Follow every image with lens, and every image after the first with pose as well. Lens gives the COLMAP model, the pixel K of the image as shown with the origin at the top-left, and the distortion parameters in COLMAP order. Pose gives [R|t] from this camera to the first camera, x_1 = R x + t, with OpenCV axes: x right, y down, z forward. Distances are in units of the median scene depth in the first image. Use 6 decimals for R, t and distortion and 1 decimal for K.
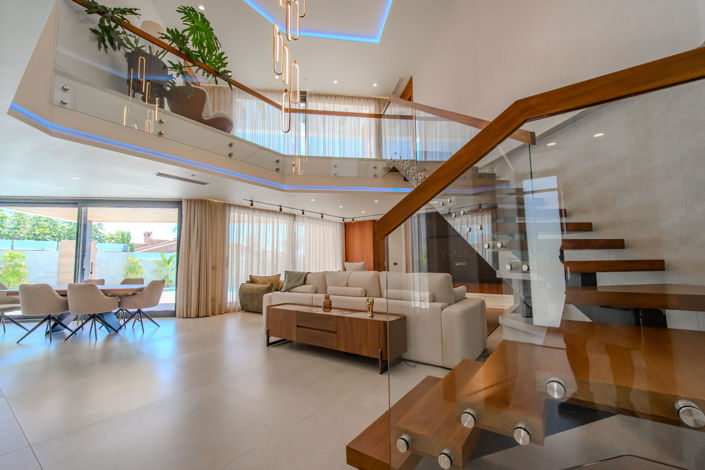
lens RADIAL K [[290.5, 0, 352.9], [0, 290.5, 240.2], [0, 0, 1]] dist [-0.000226, -0.000115]
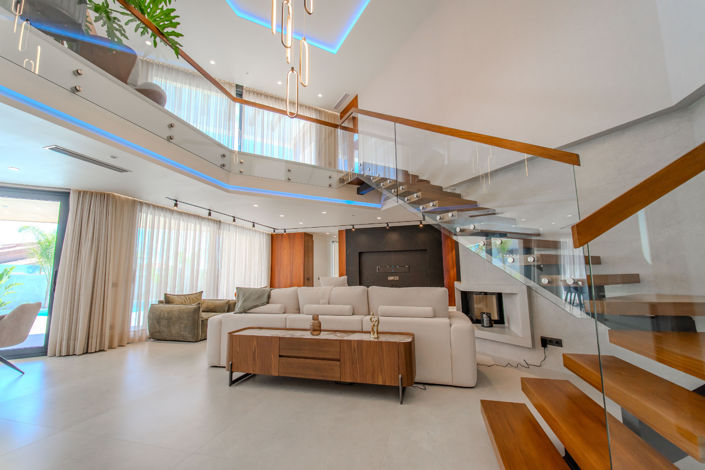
lens RADIAL K [[286.0, 0, 351.8], [0, 286.0, 241.0], [0, 0, 1]] dist [-0.003171, -0.000468]
pose [[0.940215, 0.041085, 0.338096, -0.179919], [-0.024376, 0.998269, -0.053523, 0.008667], [-0.339709, 0.042082, 0.939589, 0.107567]]
